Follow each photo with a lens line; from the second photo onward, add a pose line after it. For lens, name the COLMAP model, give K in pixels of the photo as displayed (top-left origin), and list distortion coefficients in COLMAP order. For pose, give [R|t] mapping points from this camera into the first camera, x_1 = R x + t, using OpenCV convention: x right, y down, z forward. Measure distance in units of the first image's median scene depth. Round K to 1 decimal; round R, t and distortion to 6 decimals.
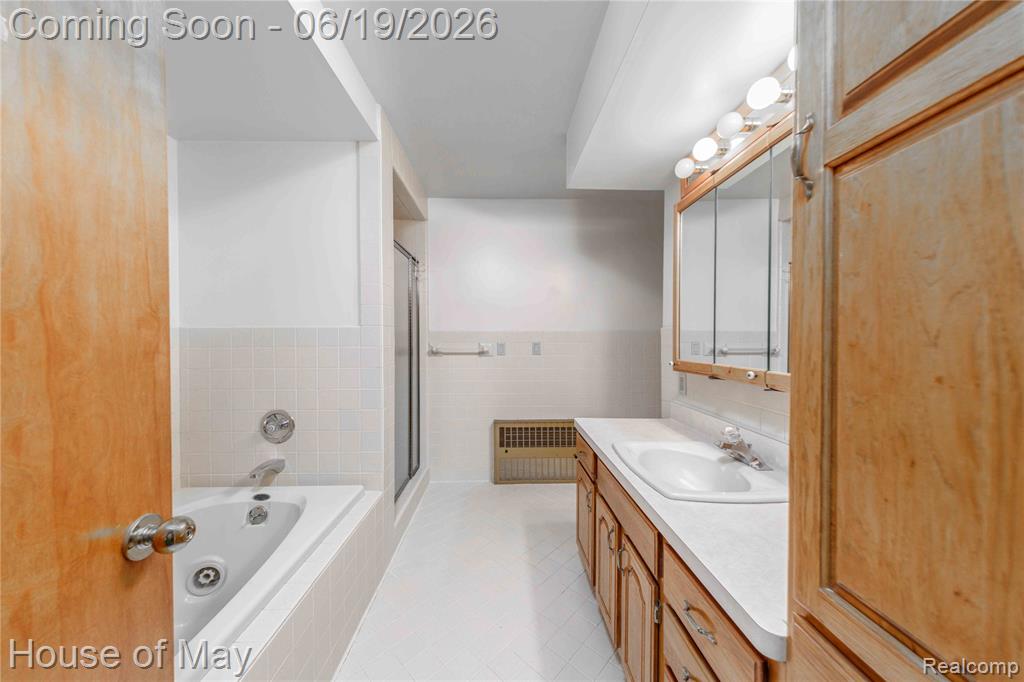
lens RADIAL K [[340.1, 0, 511.0], [0, 340.1, 342.0], [0, 0, 1]] dist [0.005717, -0.000197]
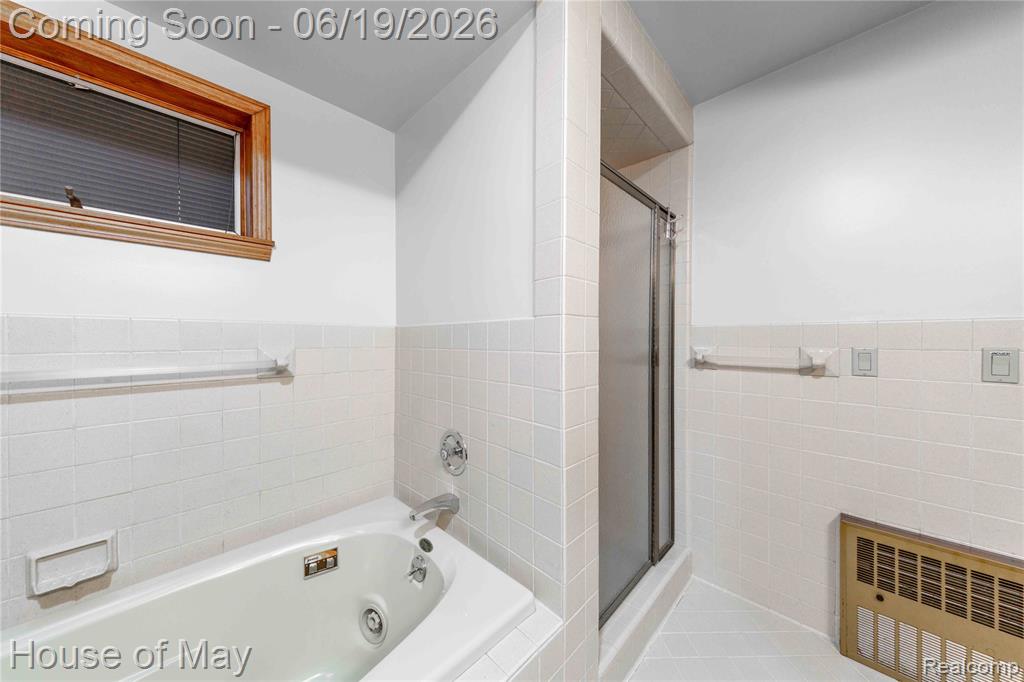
lens RADIAL K [[340.1, 0, 512.3], [0, 340.1, 342.1], [0, 0, 1]] dist [0.005717, -0.000197]
pose [[0.696178, 0.010350, -0.717795, -0.030497], [-0.011603, 0.999928, 0.003164, -0.003301], [0.717776, 0.006125, 0.696247, 0.364872]]
